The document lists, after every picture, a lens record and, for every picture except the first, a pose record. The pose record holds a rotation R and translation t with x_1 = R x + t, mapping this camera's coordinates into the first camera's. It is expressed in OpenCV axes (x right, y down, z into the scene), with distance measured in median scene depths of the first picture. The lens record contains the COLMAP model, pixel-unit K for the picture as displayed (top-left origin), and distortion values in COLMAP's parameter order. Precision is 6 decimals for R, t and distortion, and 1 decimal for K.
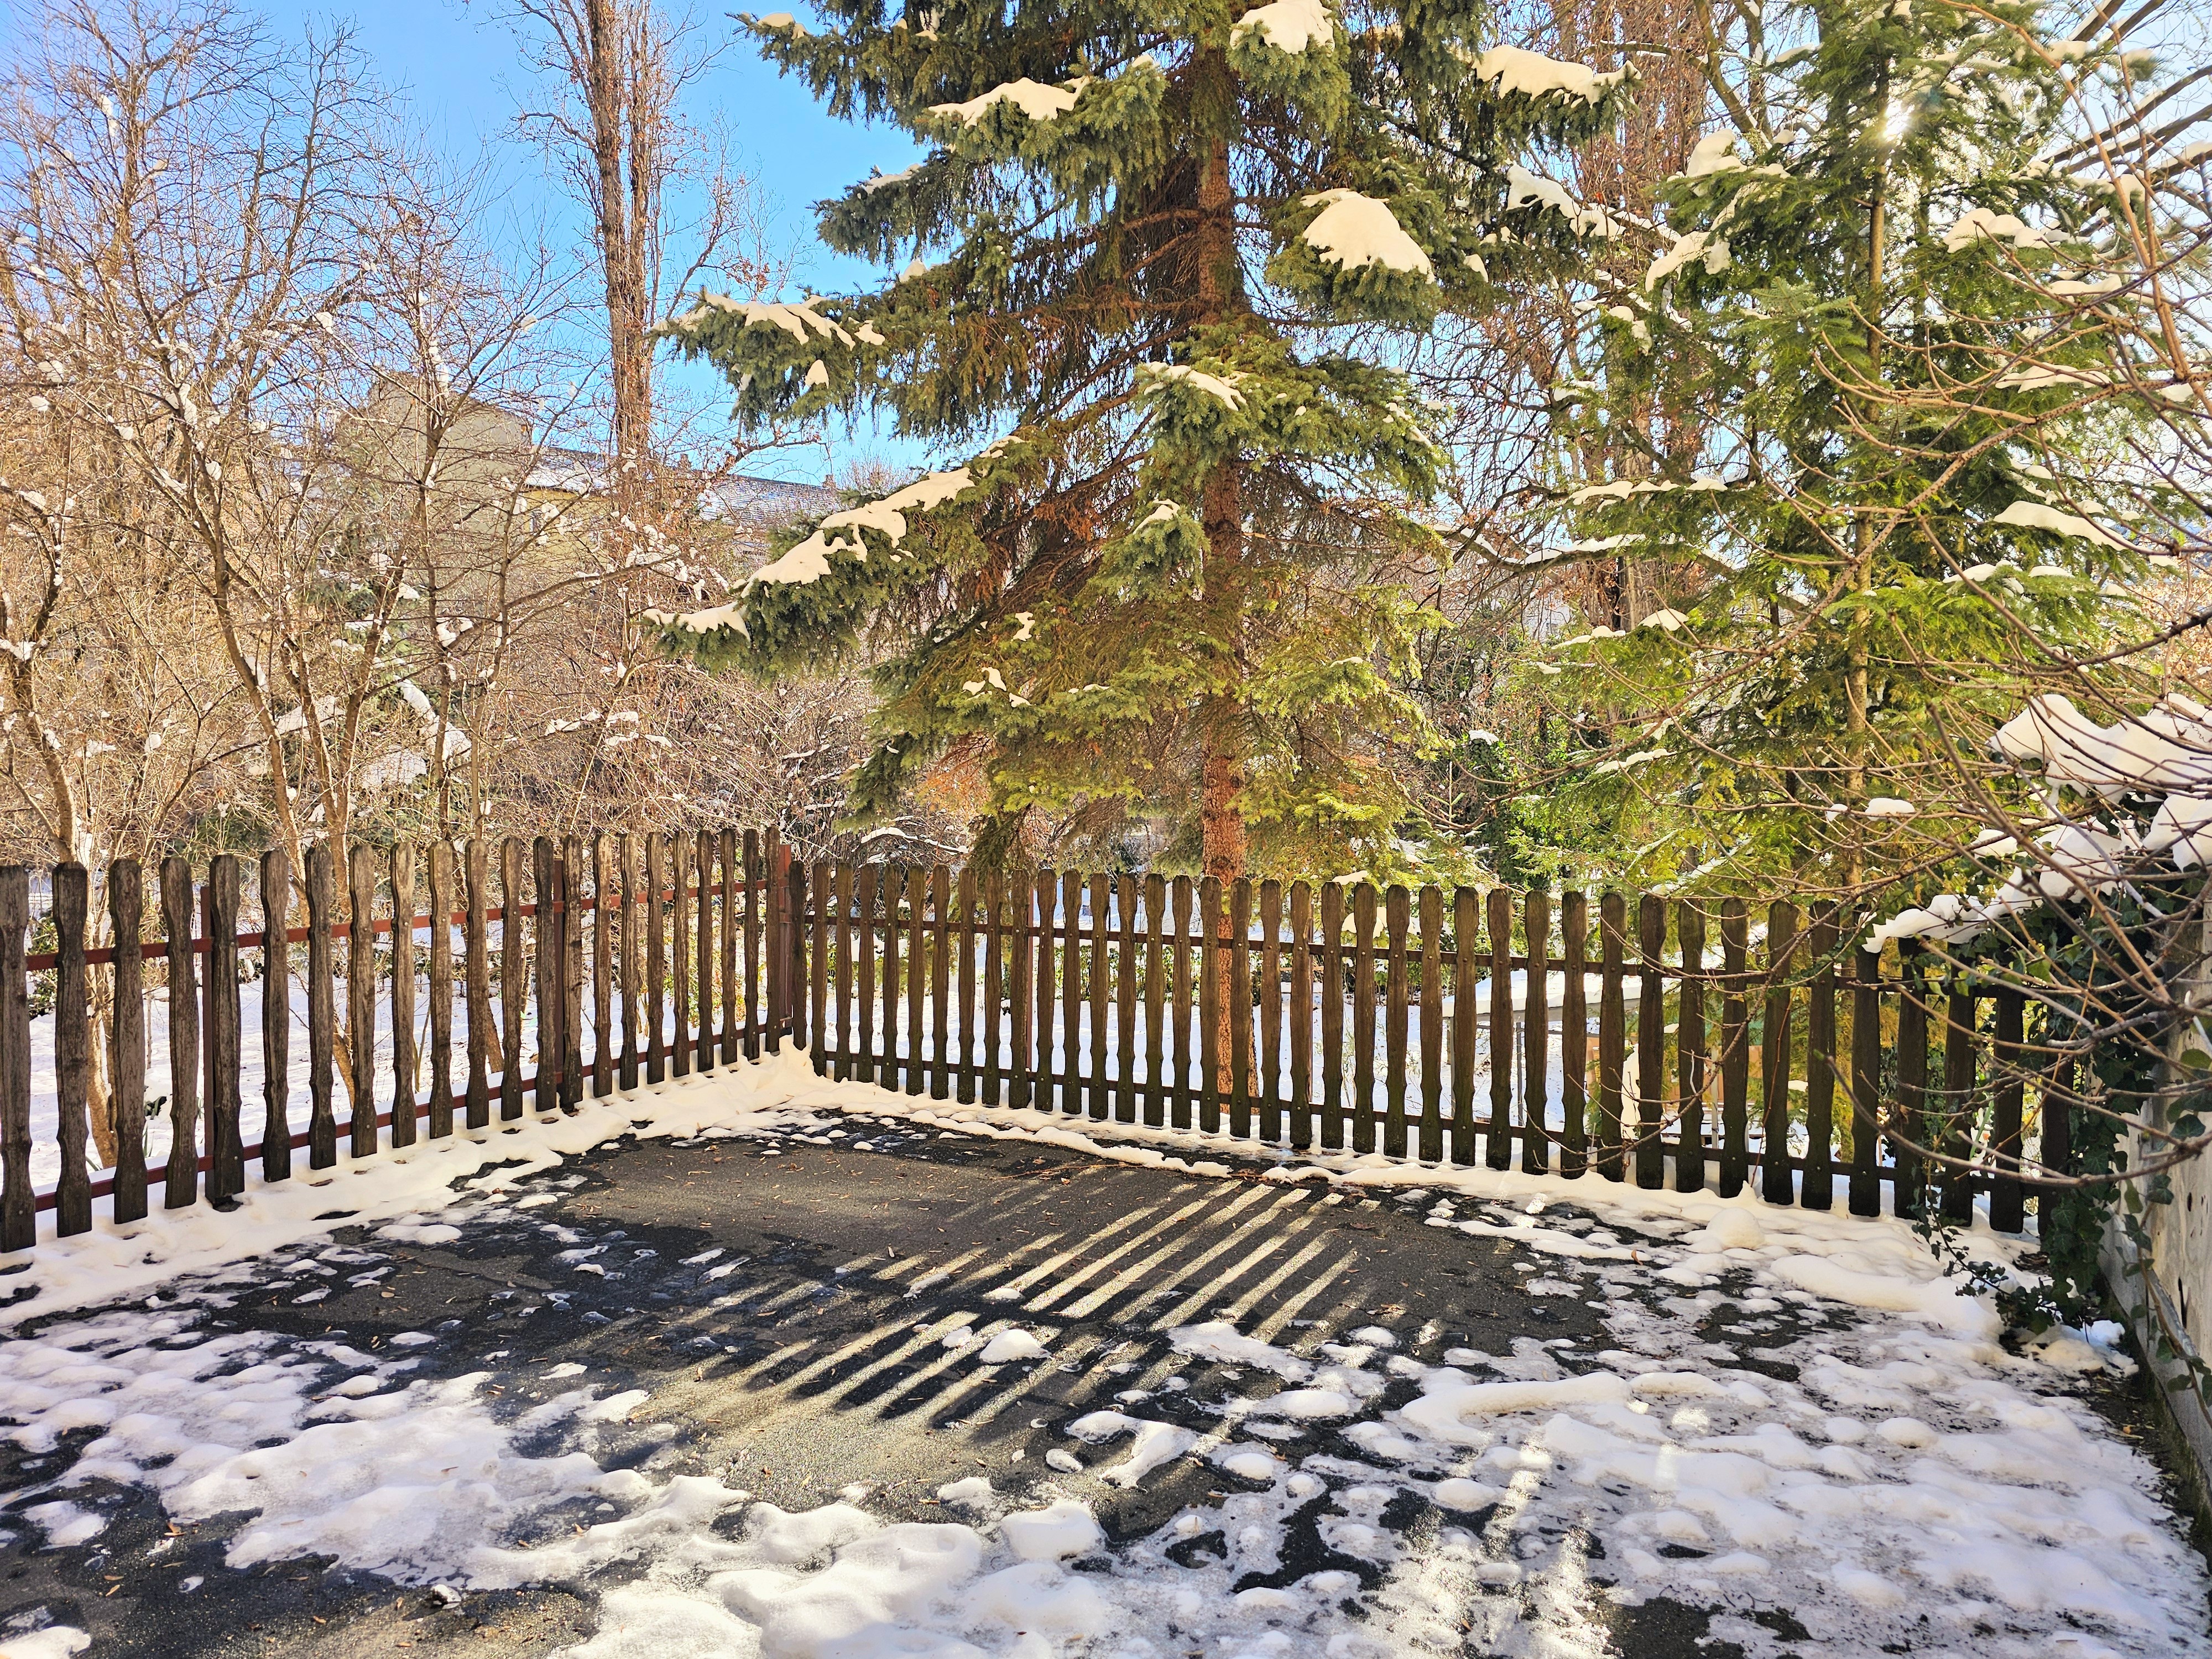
lens RADIAL K [[1496.3, 0, 1106.0], [0, 1496.3, 829.5], [0, 0, 1]] dist [0.052420, -0.050622]
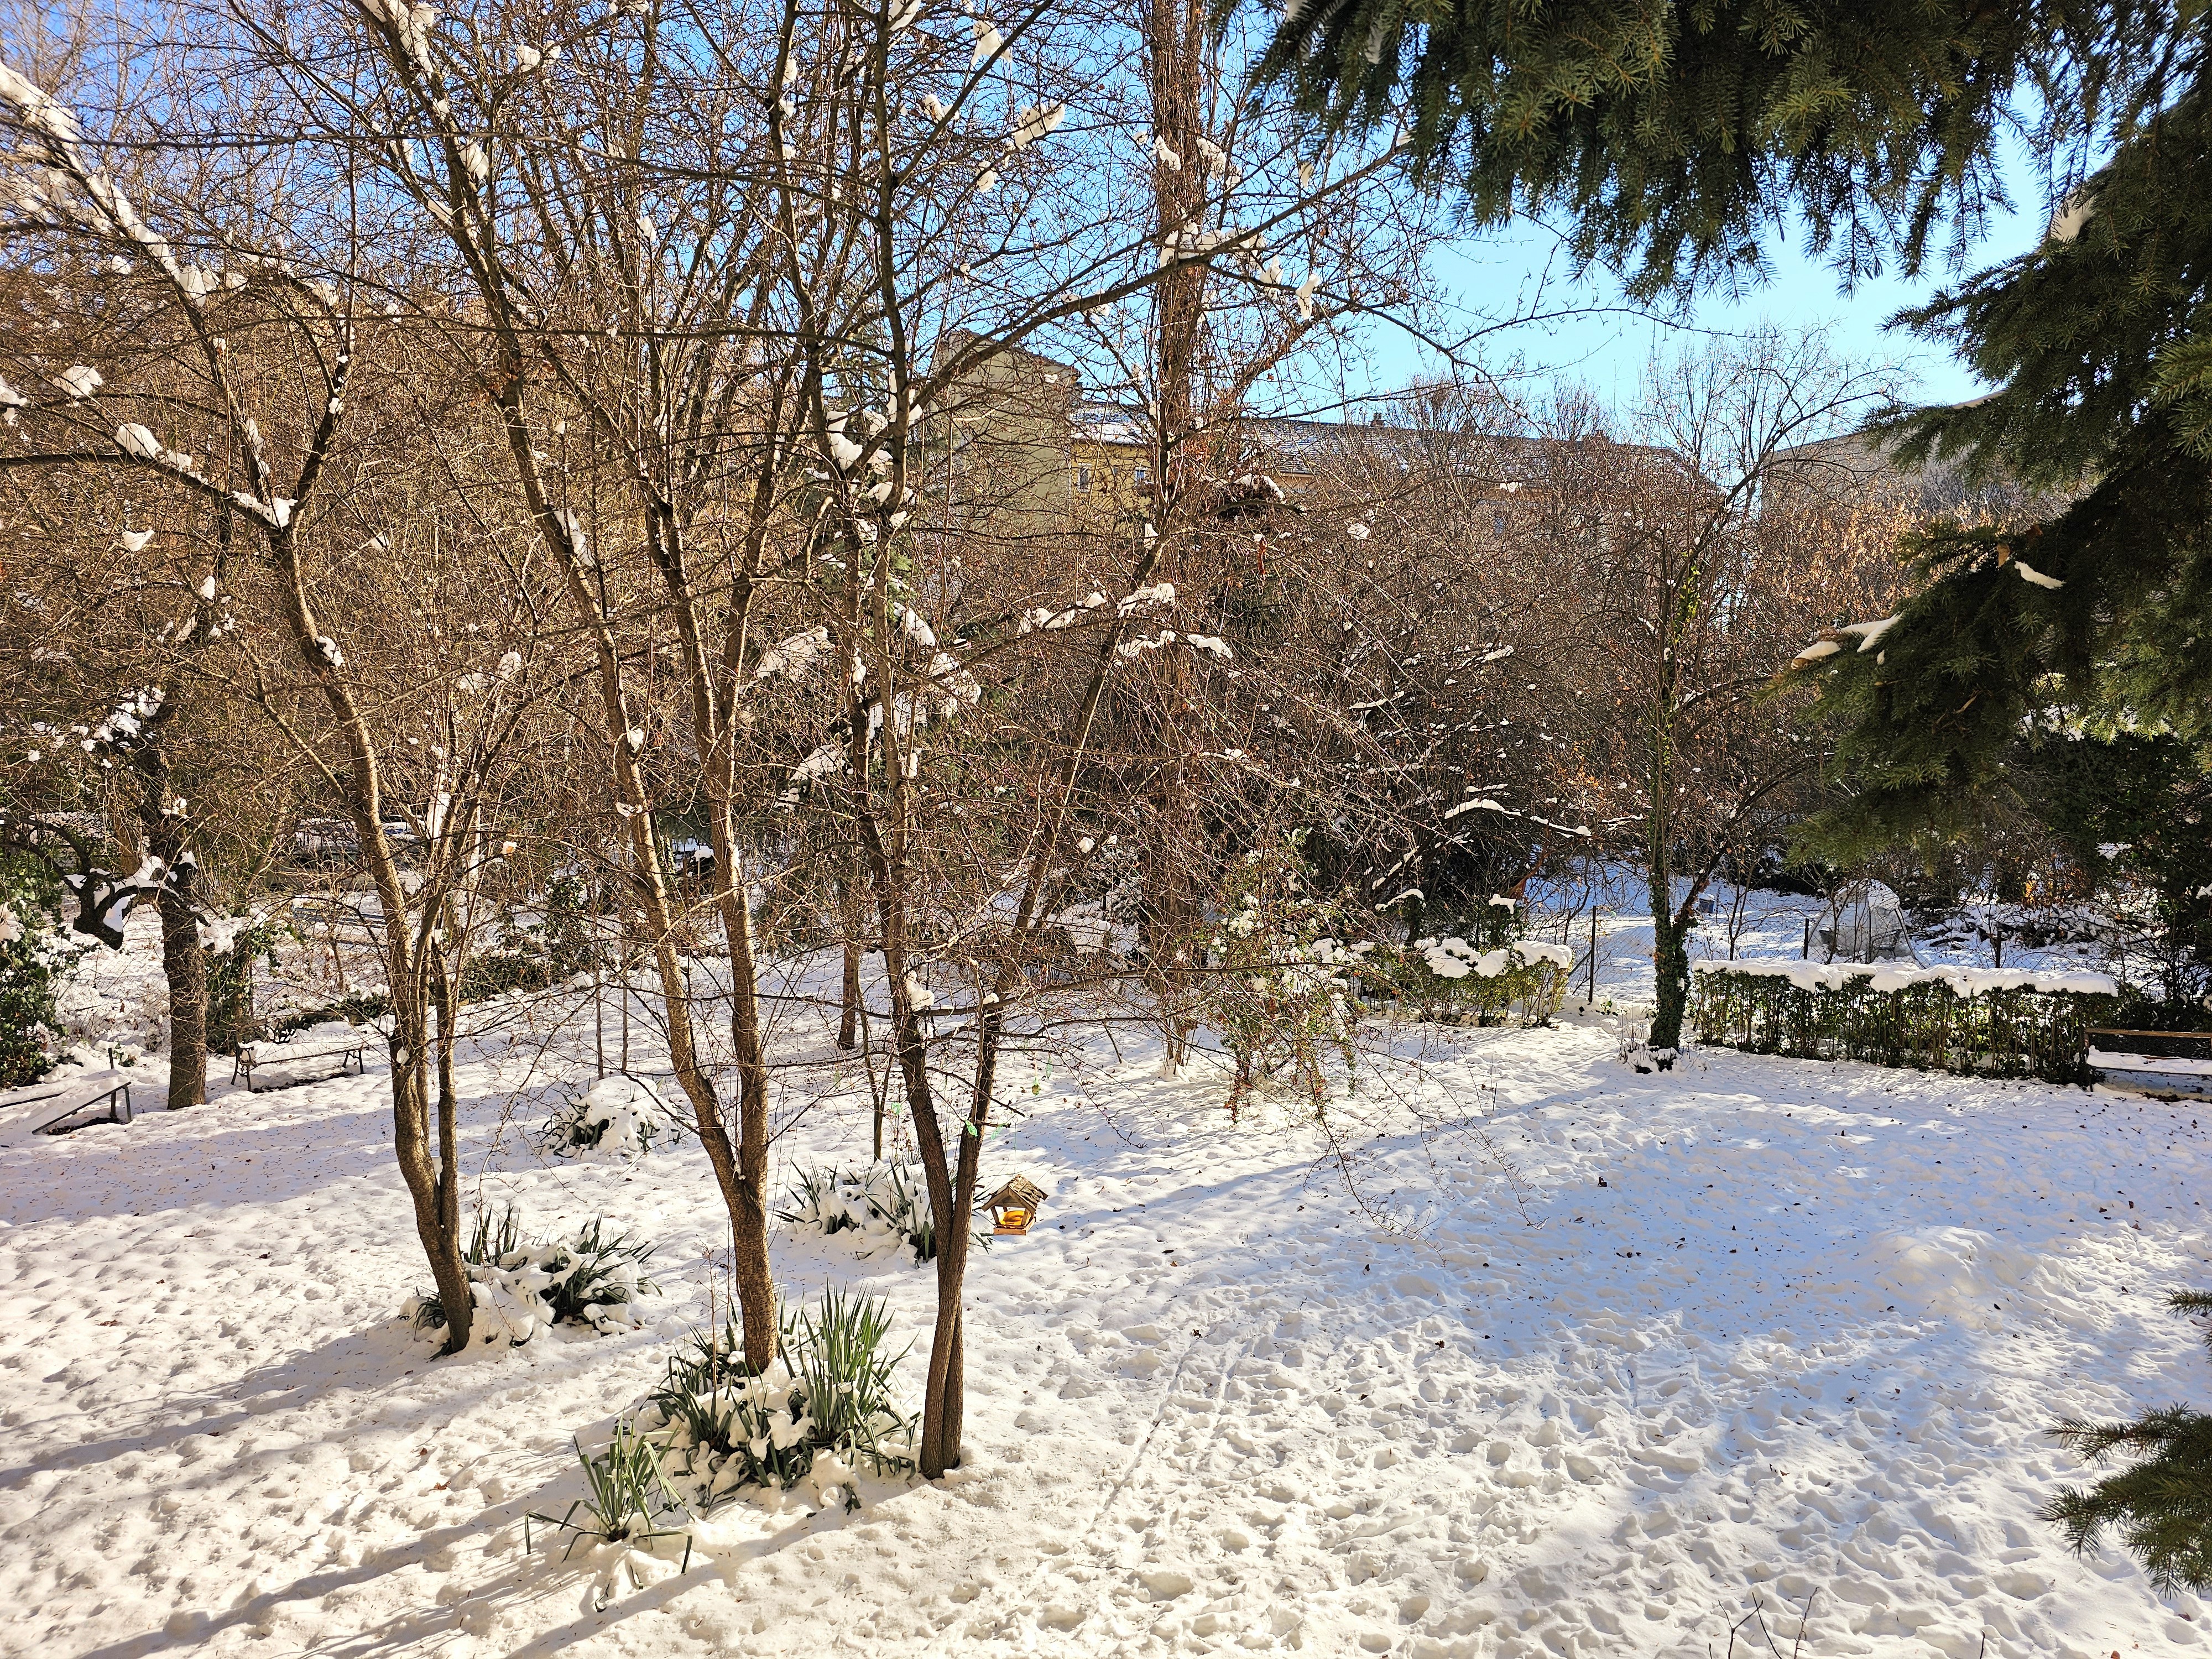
lens RADIAL K [[1496.3, 0, 1106.0], [0, 1496.3, 829.5], [0, 0, 1]] dist [0.052420, -0.050622]
pose [[0.940397, 0.029032, -0.338838, -0.147984], [-0.020952, 0.999403, 0.027481, -0.007019], [0.339434, -0.018744, 0.940443, 0.478577]]
